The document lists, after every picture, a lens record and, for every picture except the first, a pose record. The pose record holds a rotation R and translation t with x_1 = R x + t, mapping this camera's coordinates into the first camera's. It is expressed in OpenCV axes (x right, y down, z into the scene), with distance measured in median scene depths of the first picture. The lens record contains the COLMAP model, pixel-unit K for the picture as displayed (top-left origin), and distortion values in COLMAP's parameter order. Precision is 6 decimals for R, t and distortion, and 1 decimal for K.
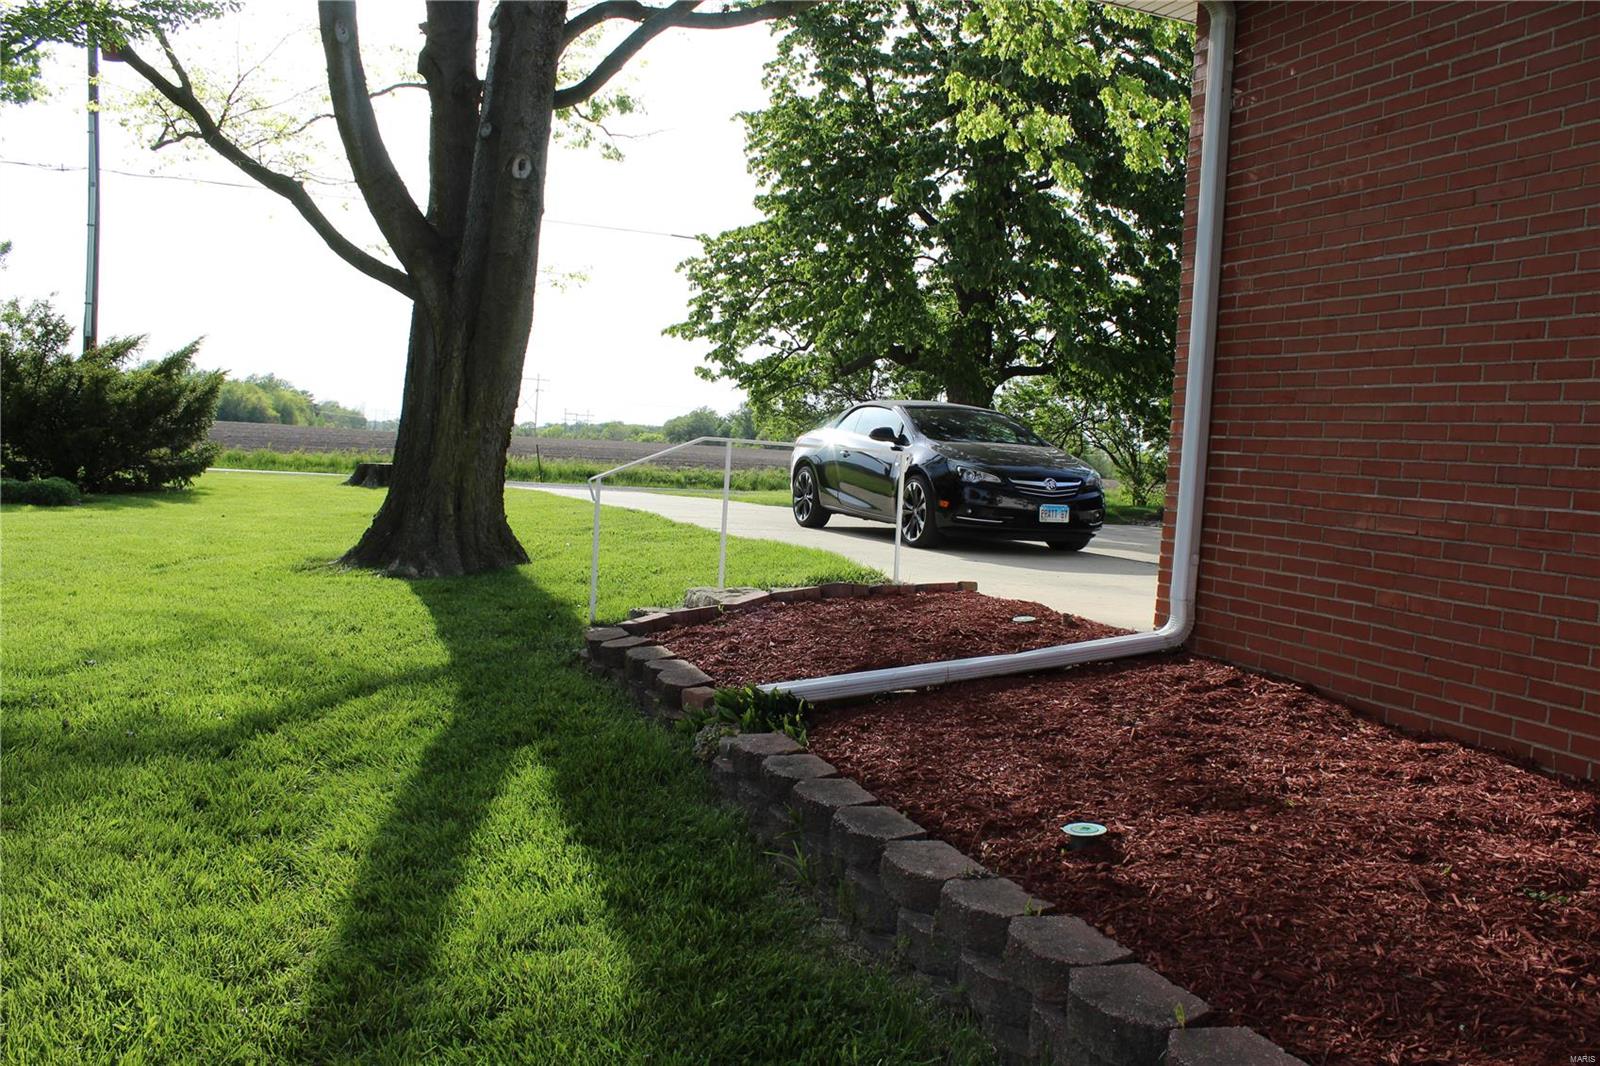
lens RADIAL K [[1344.4, 0, 799.5], [0, 1344.4, 534.7], [0, 0, 1]] dist [-0.153010, 0.132410]
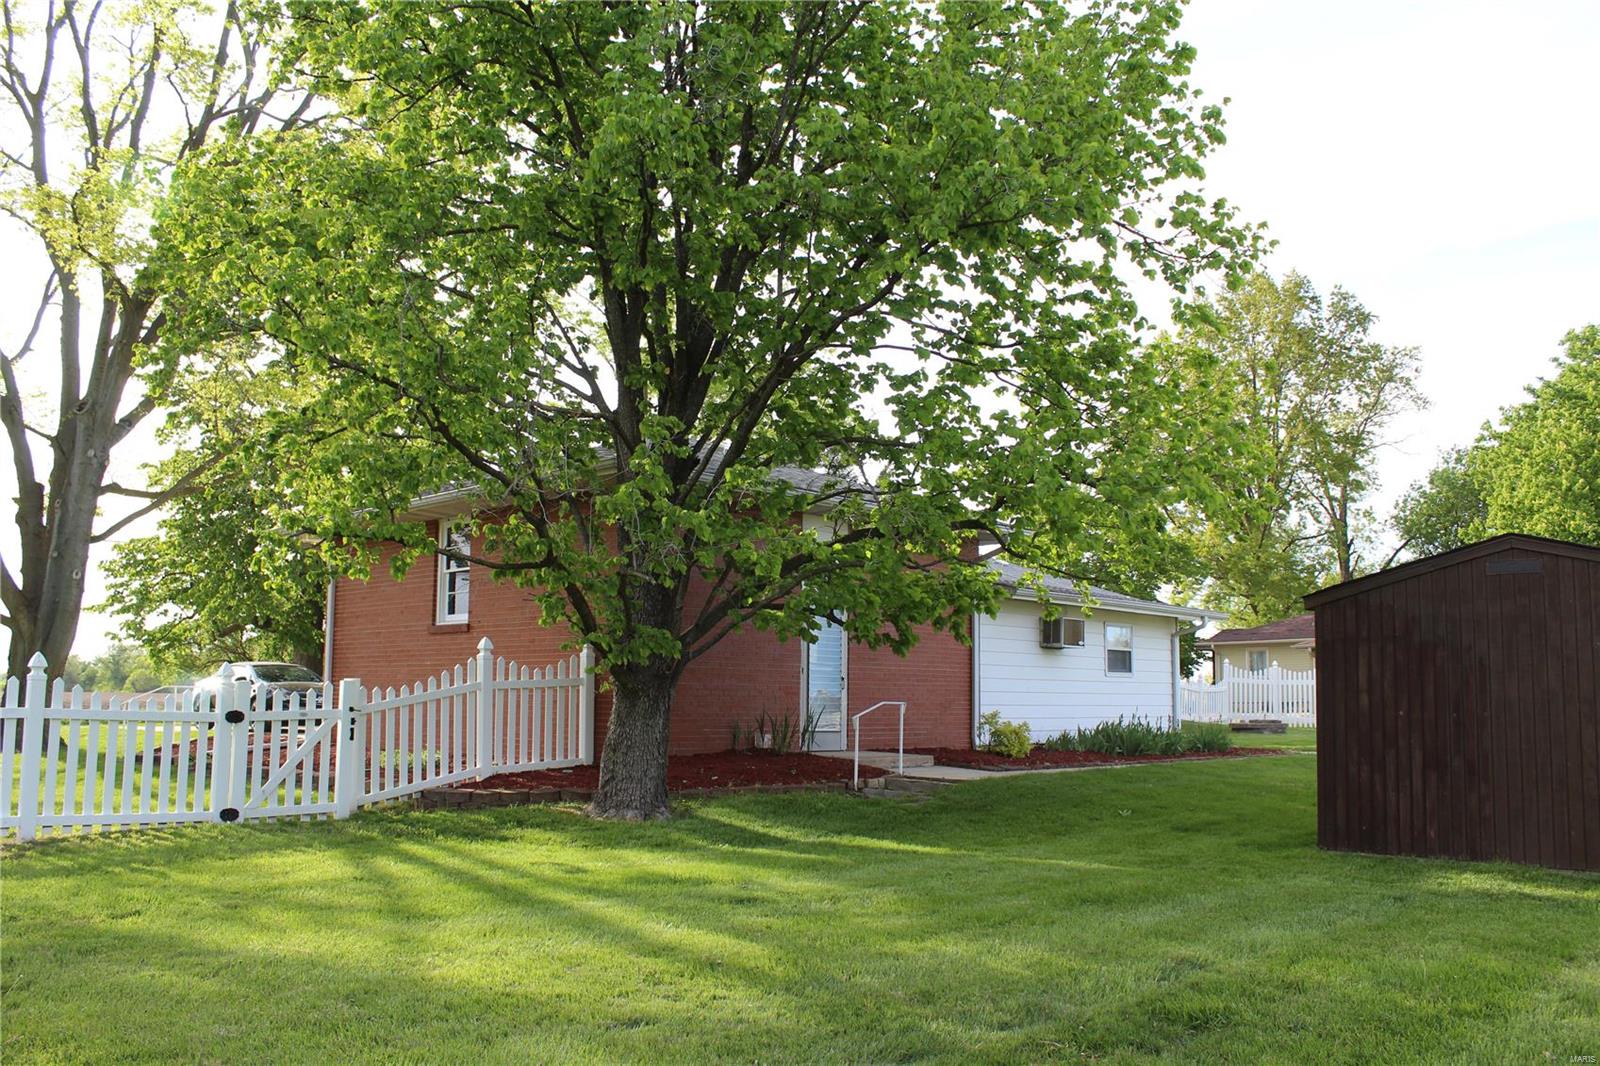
lens RADIAL K [[1344.4, 0, 794.2], [0, 1344.4, 535.6], [0, 0, 1]] dist [-0.153010, 0.132410]
pose [[0.902441, -0.005188, 0.430781, -0.016383], [0.077848, 0.985431, -0.151216, 0.032567], [-0.423721, 0.169999, 0.889697, -0.504165]]
